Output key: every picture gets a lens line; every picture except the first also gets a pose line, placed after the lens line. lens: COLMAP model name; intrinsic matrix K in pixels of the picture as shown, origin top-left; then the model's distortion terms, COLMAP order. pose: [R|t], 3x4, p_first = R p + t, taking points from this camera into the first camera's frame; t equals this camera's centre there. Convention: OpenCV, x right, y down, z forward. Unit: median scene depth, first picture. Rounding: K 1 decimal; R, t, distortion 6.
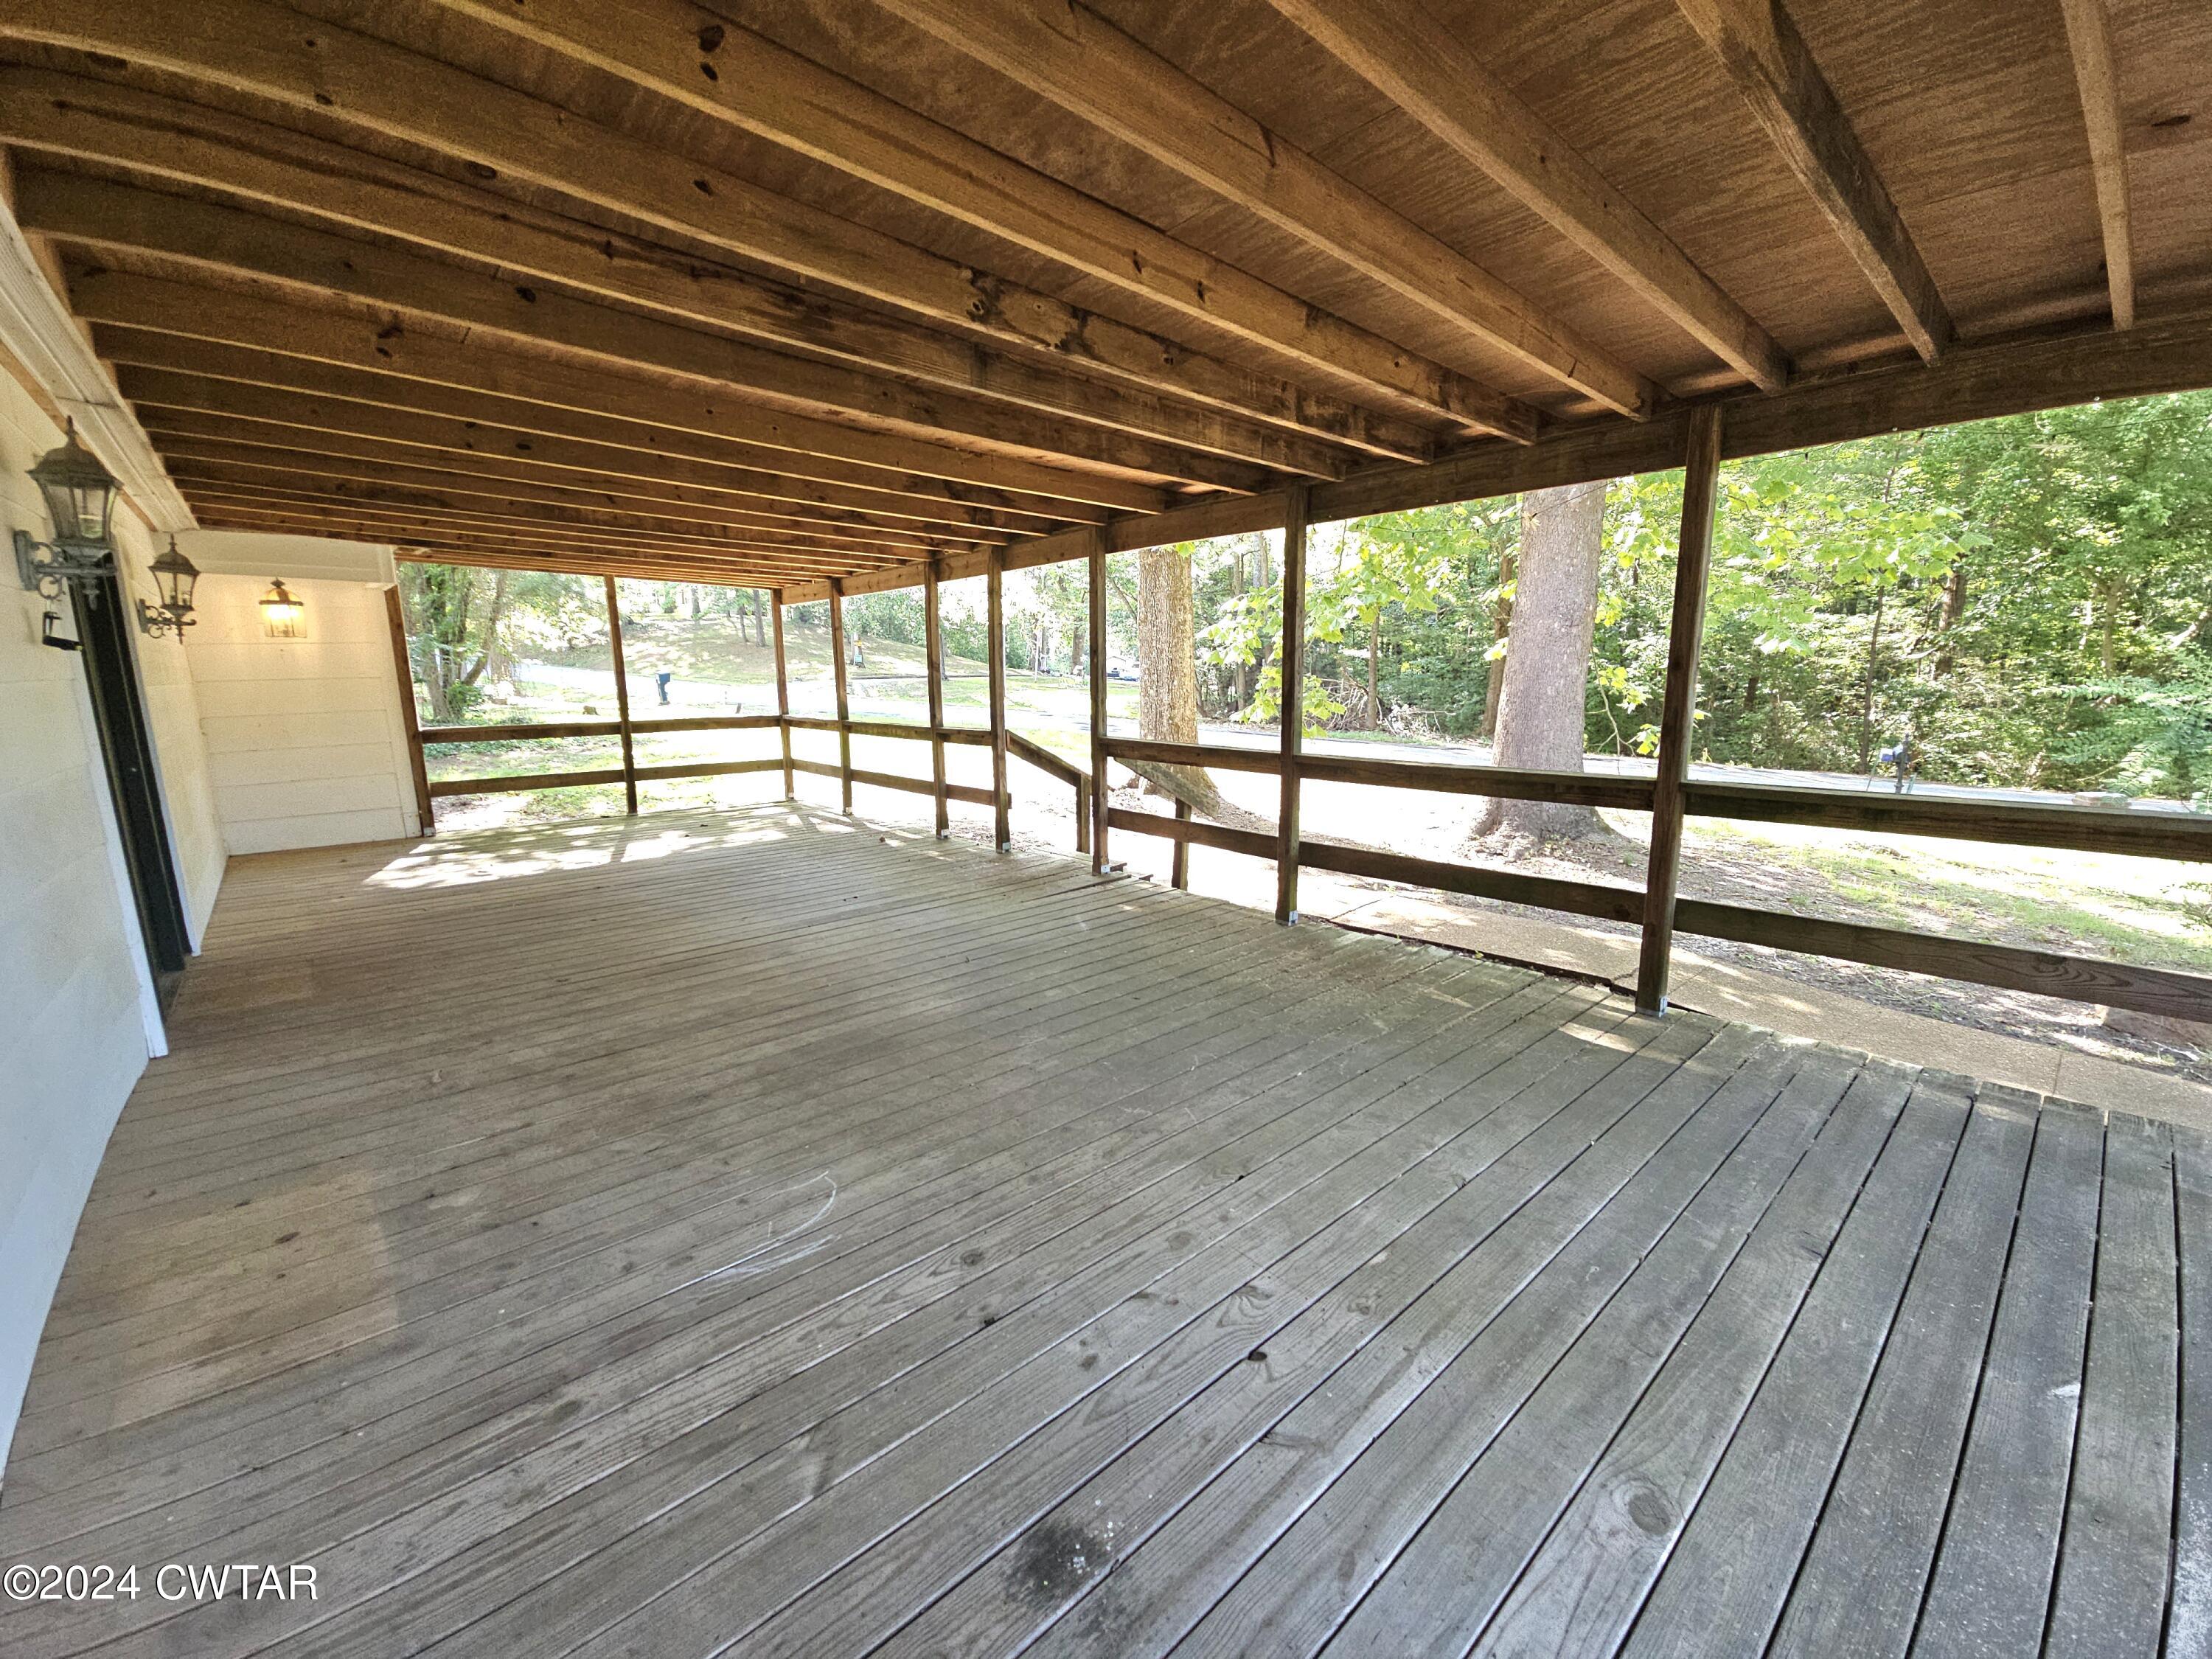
lens RADIAL K [[897.5, 0, 1102.2], [0, 897.5, 826.4], [0, 0, 1]] dist [0.000411, -0.000343]
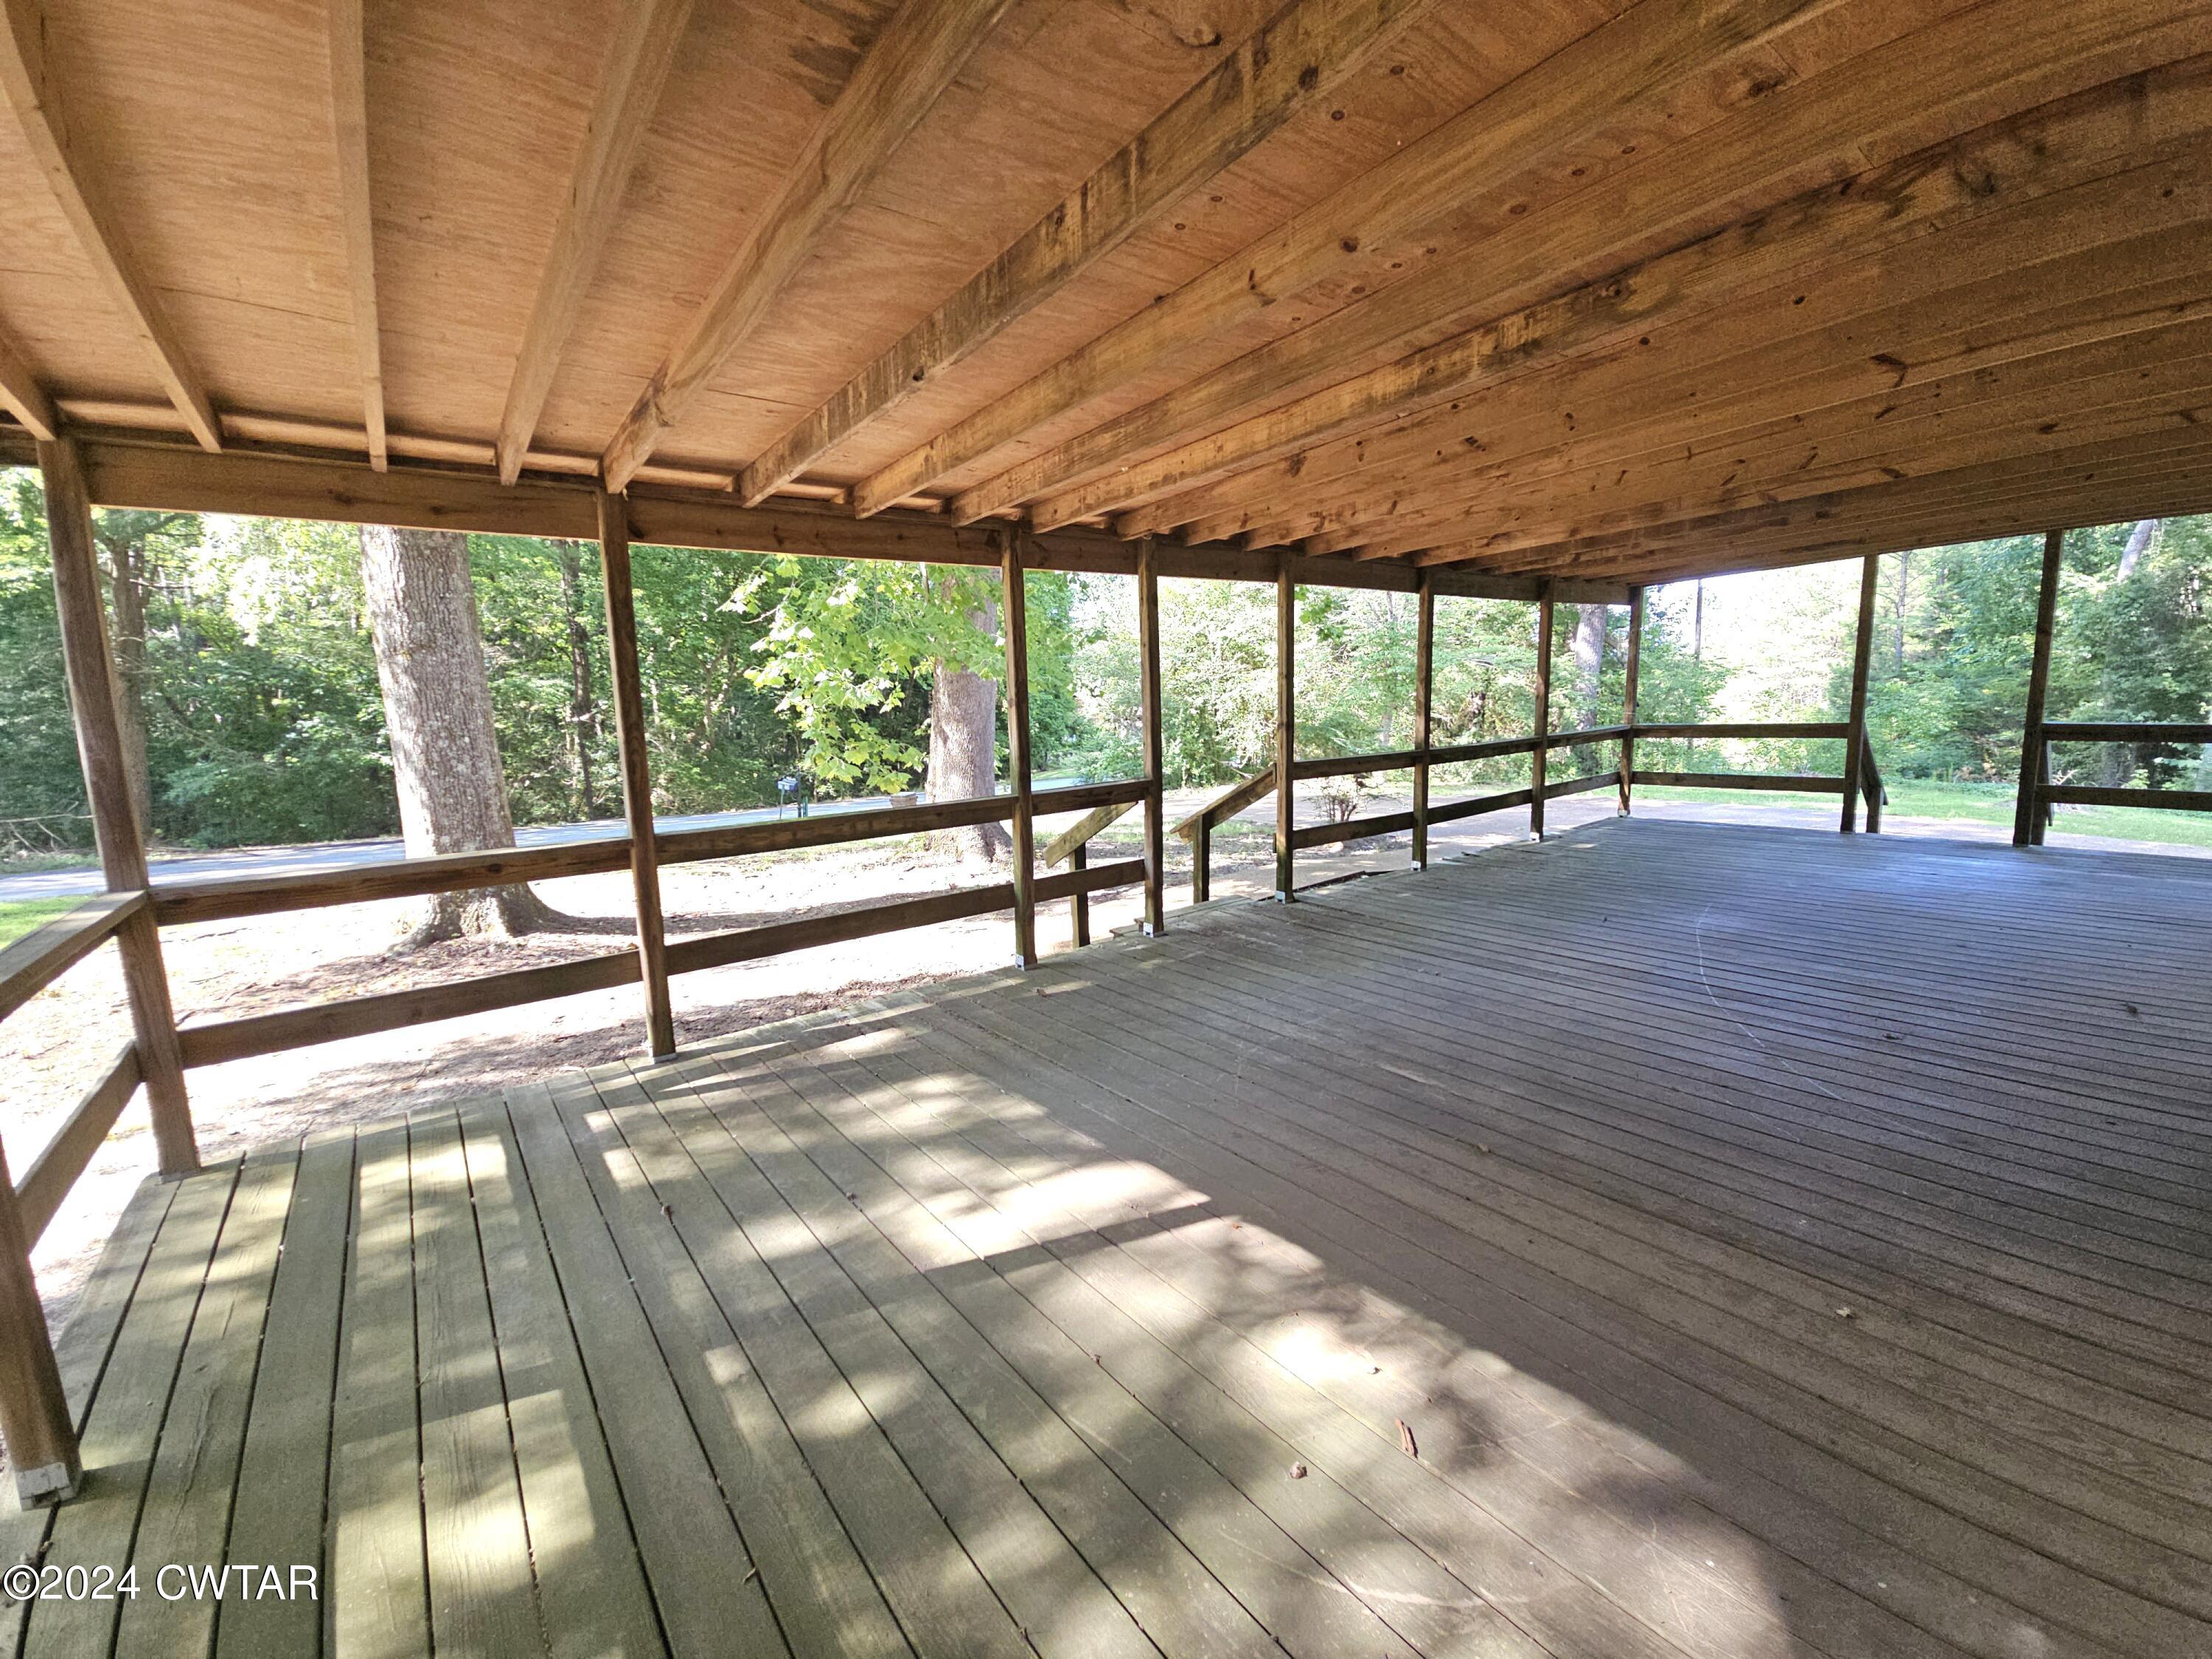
lens RADIAL K [[889.0, 0, 1076.7], [0, 889.0, 831.1], [0, 0, 1]] dist [0.000041, -0.000041]
pose [[0.078239, -0.126336, 0.988897, -0.704727], [0.210666, 0.971633, 0.107463, -0.126075], [-0.974422, 0.199919, 0.102635, 0.802498]]
